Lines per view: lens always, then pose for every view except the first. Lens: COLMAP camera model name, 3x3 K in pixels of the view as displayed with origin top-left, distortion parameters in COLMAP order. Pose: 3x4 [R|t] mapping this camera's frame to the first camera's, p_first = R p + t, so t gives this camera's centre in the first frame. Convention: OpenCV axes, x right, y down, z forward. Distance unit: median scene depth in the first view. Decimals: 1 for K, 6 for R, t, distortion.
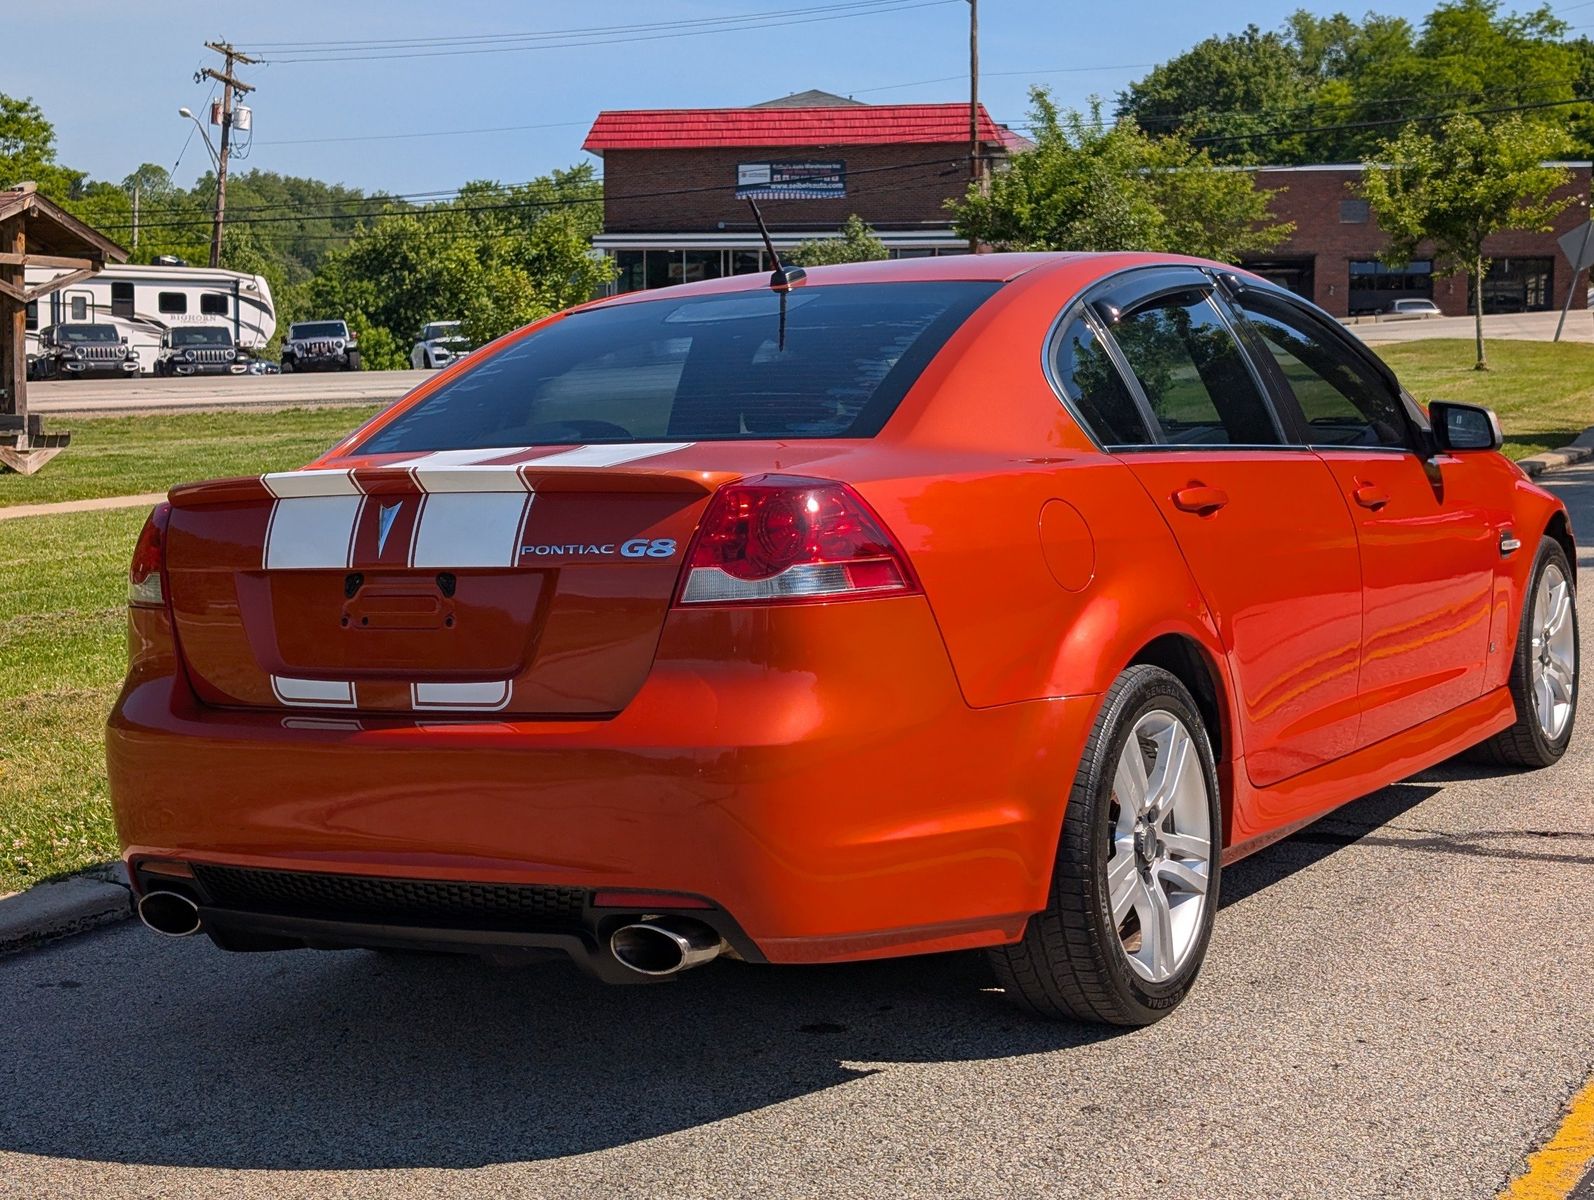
lens RADIAL K [[2482.9, 0, 797.0], [0, 2482.9, 600.0], [0, 0, 1]] dist [0.153789, -0.497639]
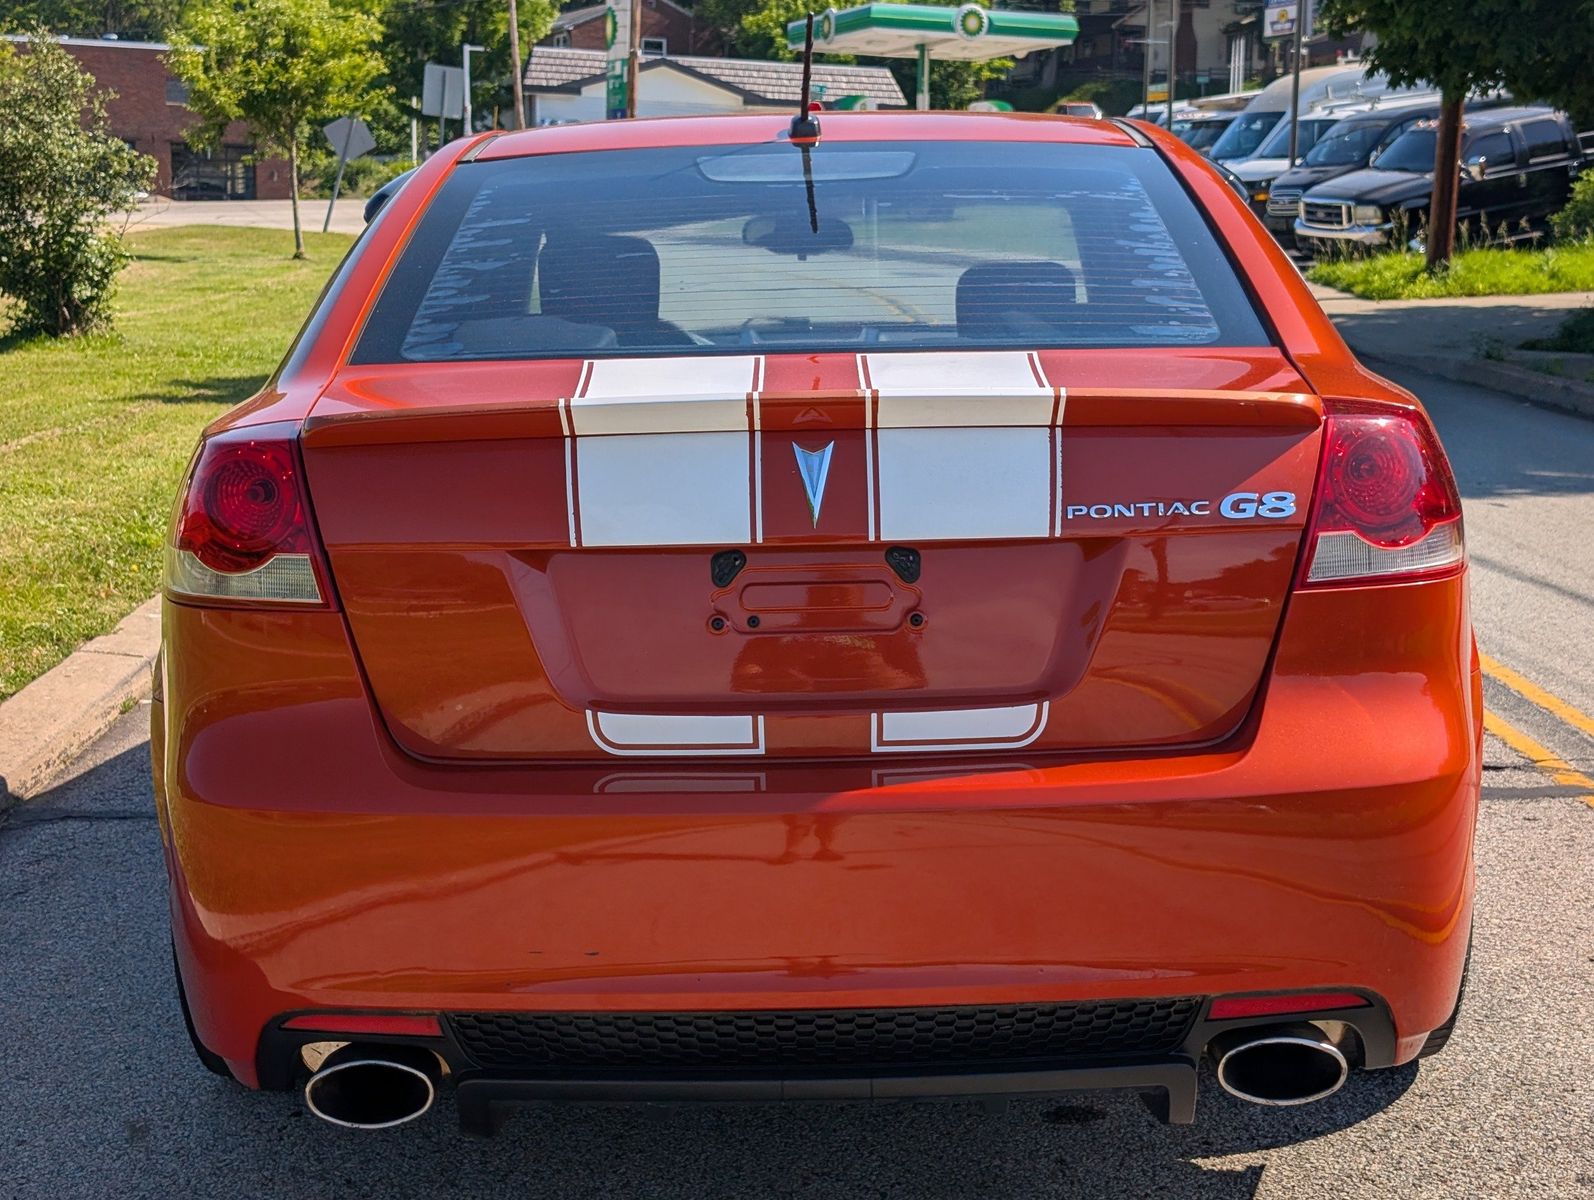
lens RADIAL K [[2493.1, 0, 826.0], [0, 2493.1, 574.4], [0, 0, 1]] dist [0.220731, -1.035523]
pose [[0.864725, -0.037212, 0.500864, -0.049958], [0.020114, 0.999017, 0.039497, -0.003046], [-0.501842, -0.024079, 0.864624, 0.043021]]
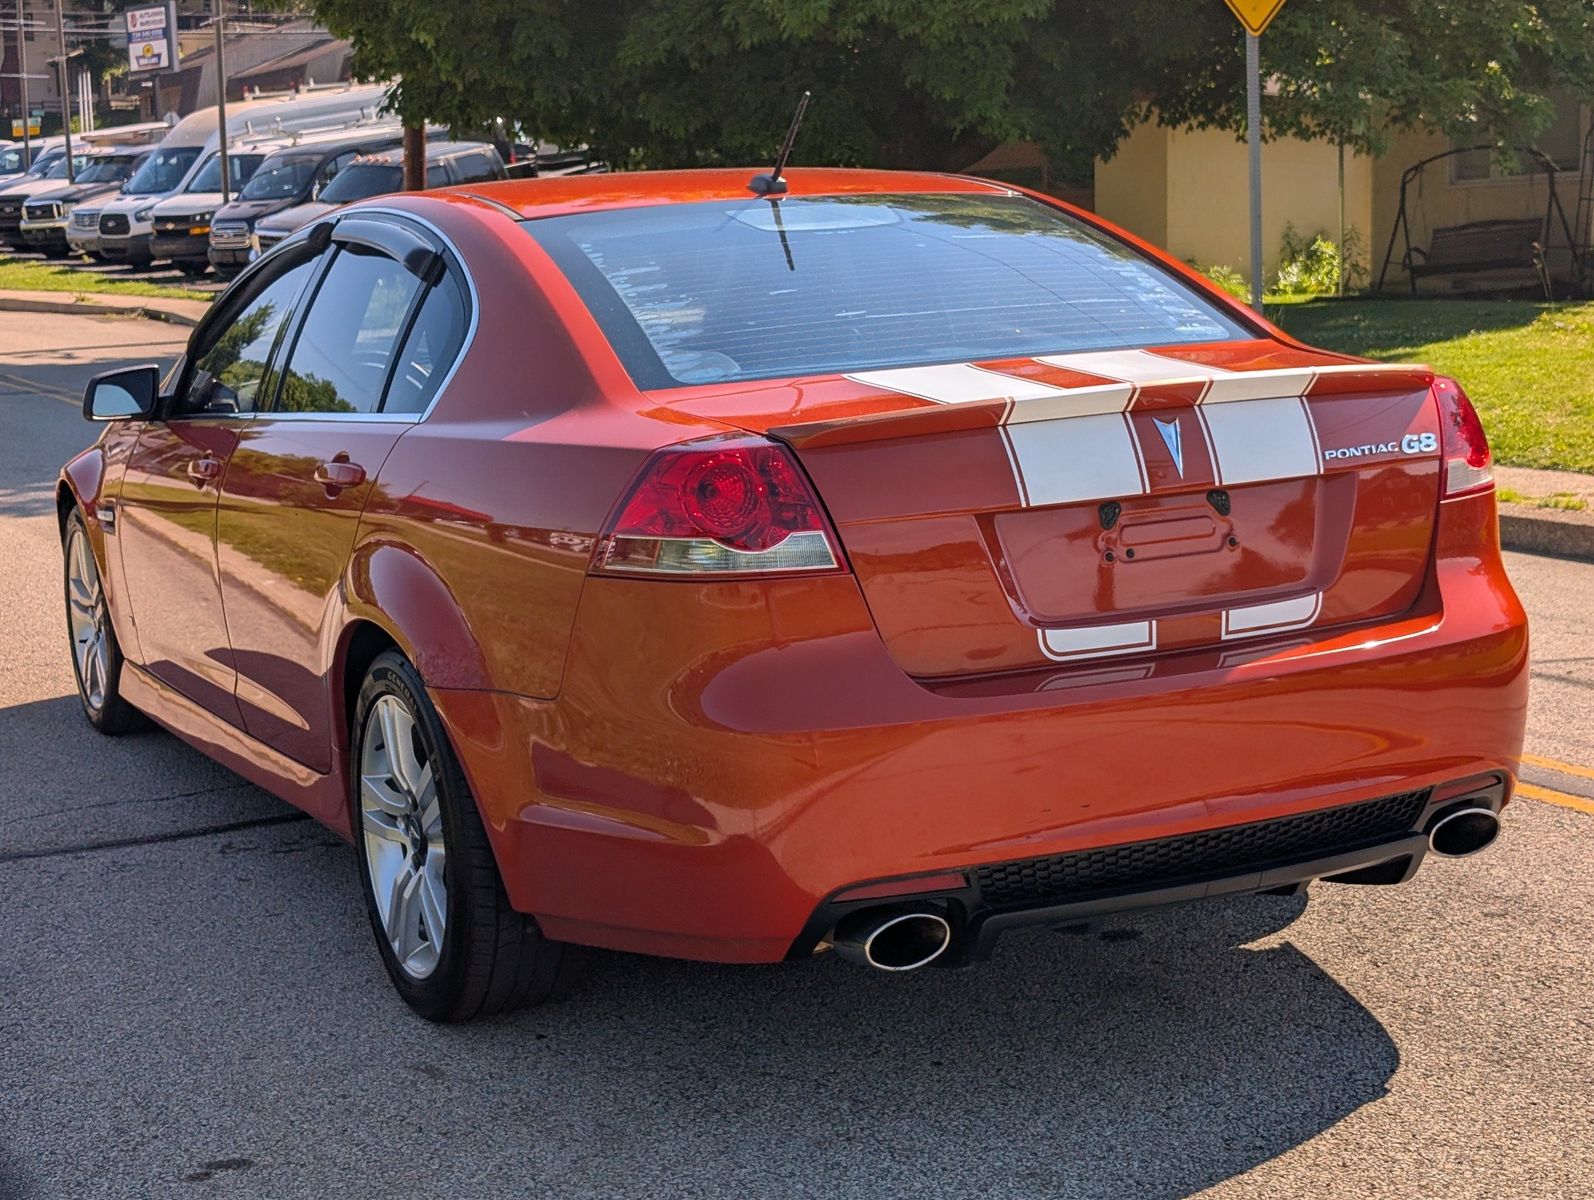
lens RADIAL K [[2493.8, 0, 768.5], [0, 2493.8, 598.1], [0, 0, 1]] dist [0.248469, -1.122587]
pose [[0.558624, -0.103121, 0.822986, -0.100756], [0.092246, 0.993810, 0.061910, -0.004393], [-0.824275, 0.041333, 0.564678, 0.061776]]
